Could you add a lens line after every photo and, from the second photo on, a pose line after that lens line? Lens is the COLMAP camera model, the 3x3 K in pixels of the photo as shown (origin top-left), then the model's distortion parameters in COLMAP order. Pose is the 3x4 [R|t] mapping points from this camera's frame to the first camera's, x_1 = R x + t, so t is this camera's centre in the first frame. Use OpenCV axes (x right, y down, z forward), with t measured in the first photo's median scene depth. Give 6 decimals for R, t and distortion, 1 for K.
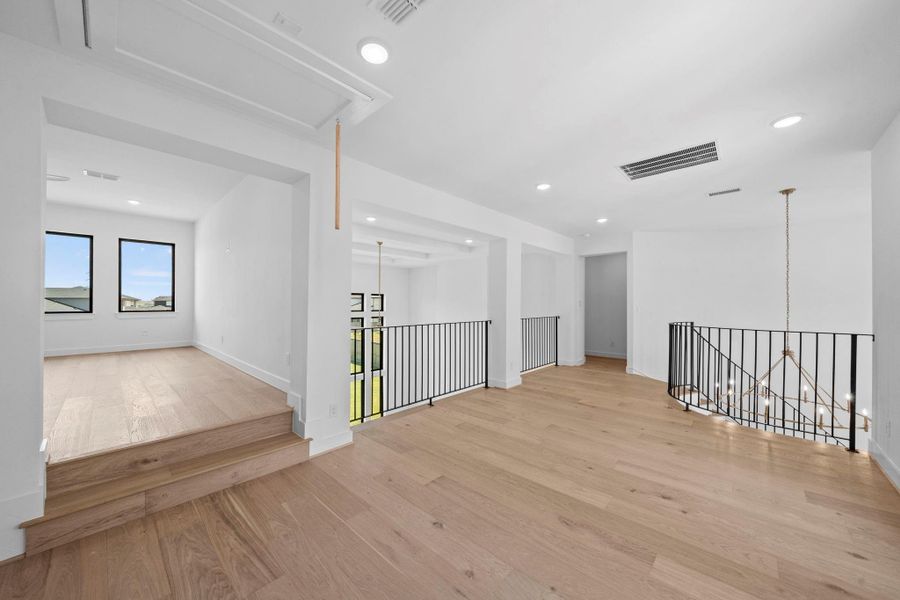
lens RADIAL K [[326.2, 0, 450.0], [0, 326.2, 300.0], [0, 0, 1]] dist [-0.000045, -0.000034]
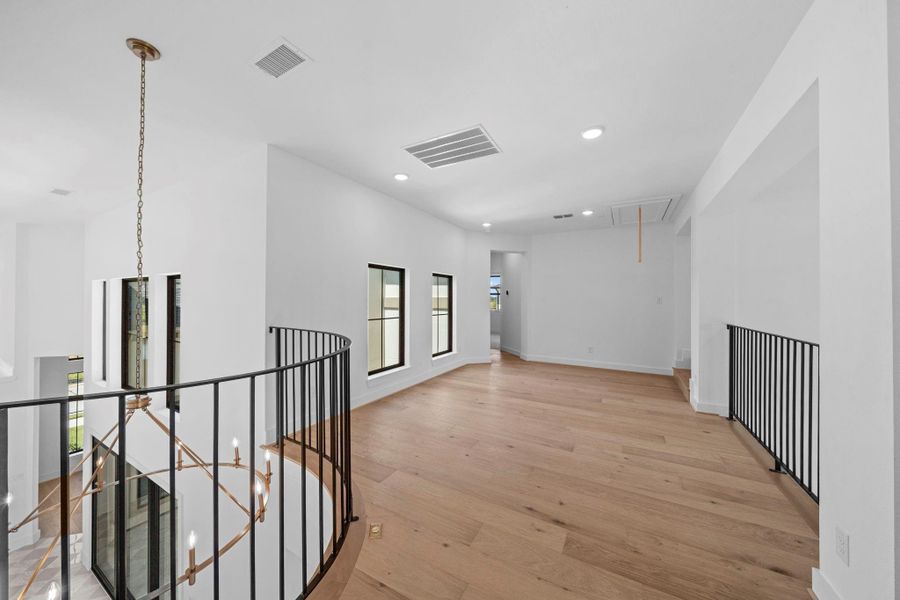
lens RADIAL K [[326.2, 0, 450.0], [0, 326.2, 300.0], [0, 0, 1]] dist [-0.000045, -0.000034]
pose [[-0.970254, -0.011077, -0.241837, 0.829193], [-0.009100, 0.999915, -0.009291, 0.023948], [0.241919, -0.006814, -0.970272, 1.771770]]
